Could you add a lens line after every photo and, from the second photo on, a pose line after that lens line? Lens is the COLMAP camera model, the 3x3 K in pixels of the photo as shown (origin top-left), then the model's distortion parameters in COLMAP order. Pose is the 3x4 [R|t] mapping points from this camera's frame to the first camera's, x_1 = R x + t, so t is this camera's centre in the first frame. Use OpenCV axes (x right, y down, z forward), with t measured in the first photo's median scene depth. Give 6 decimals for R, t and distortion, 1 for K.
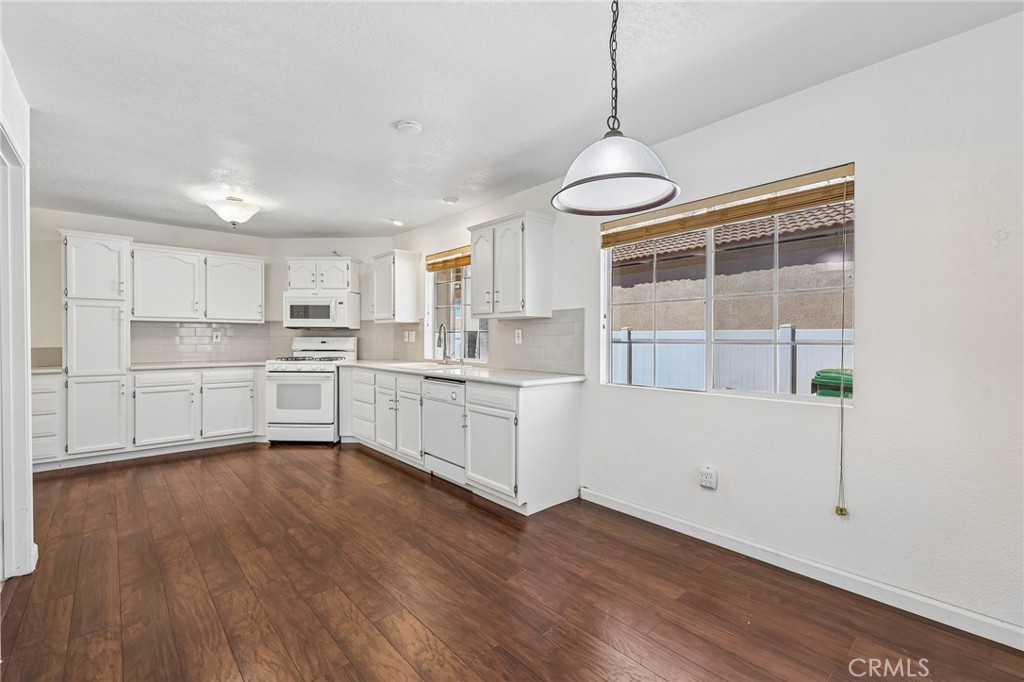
lens RADIAL K [[442.8, 0, 515.3], [0, 442.8, 340.6], [0, 0, 1]] dist [0.004048, -0.000237]
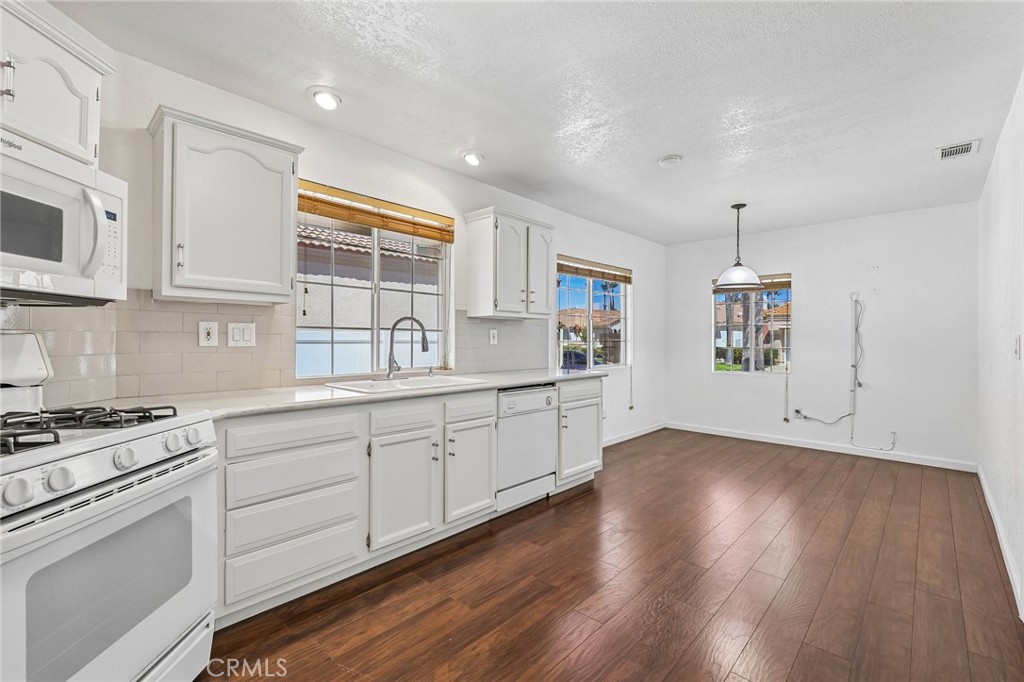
lens RADIAL K [[442.8, 0, 511.3], [0, 442.8, 341.3], [0, 0, 1]] dist [0.004048, -0.000237]
pose [[-0.075322, -0.004054, 0.997151, -0.860445], [0.005377, 0.999976, 0.004472, -0.003404], [-0.997145, 0.005699, -0.075298, 0.935903]]
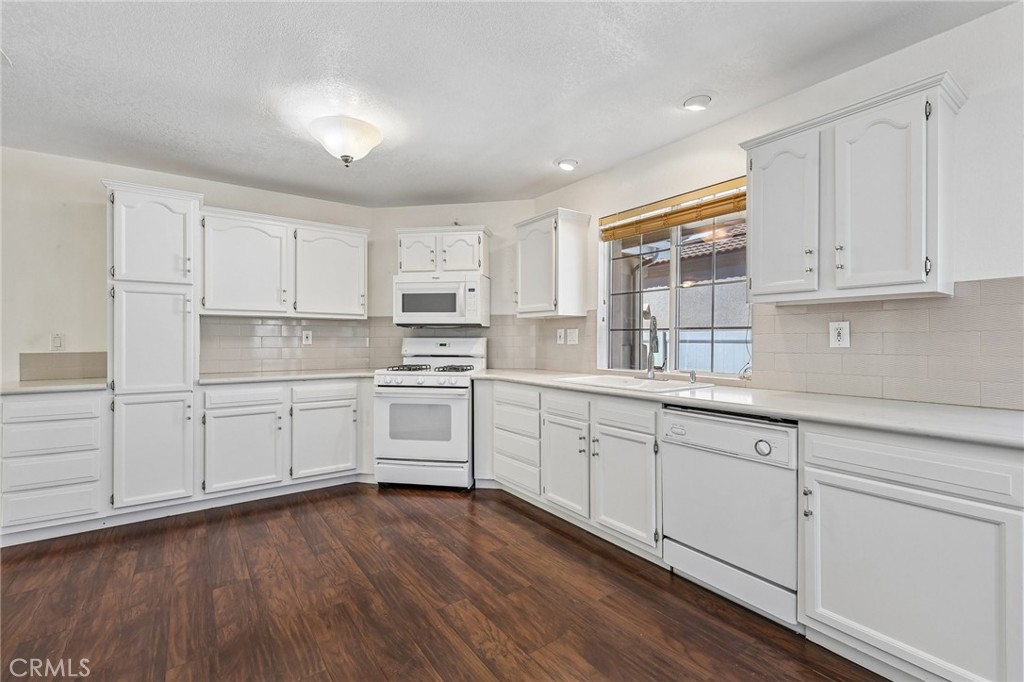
lens RADIAL K [[442.8, 0, 515.4], [0, 442.8, 341.1], [0, 0, 1]] dist [0.004048, -0.000237]
pose [[0.994263, -0.000455, -0.106966, -0.303849], [-0.000069, 0.999988, -0.004892, 0.001390], [0.106967, 0.004871, 0.994251, 0.367026]]
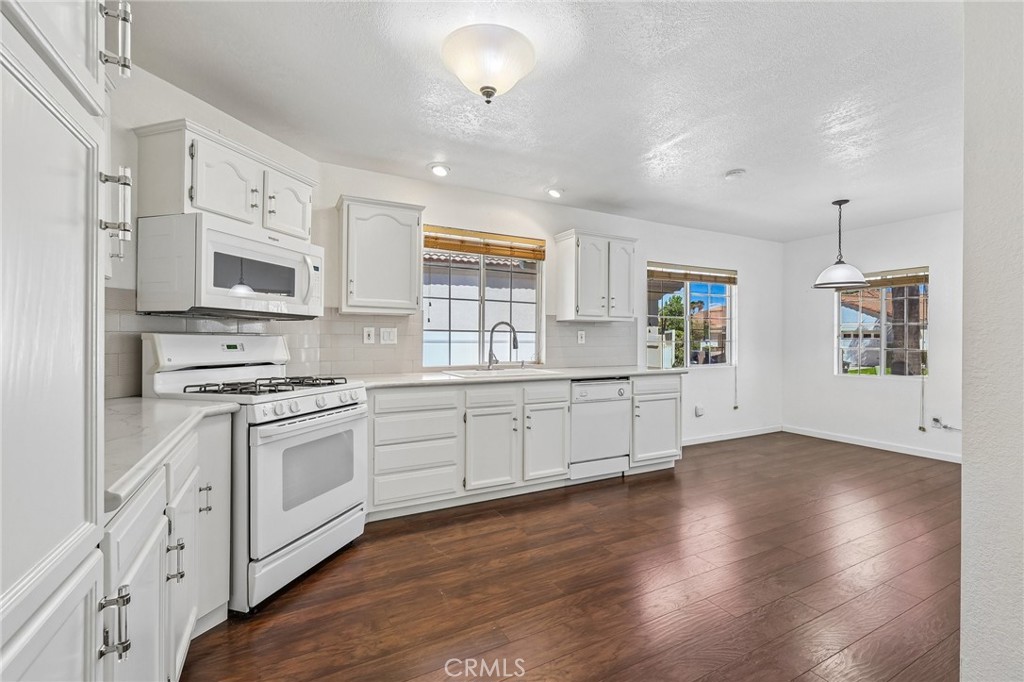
lens RADIAL K [[442.8, 0, 511.8], [0, 442.8, 341.7], [0, 0, 1]] dist [0.004048, -0.000237]
pose [[0.247816, -0.004280, 0.968798, -1.016526], [0.003864, 0.999987, 0.003430, -0.002263], [-0.968799, 0.002894, 0.247830, 0.808215]]
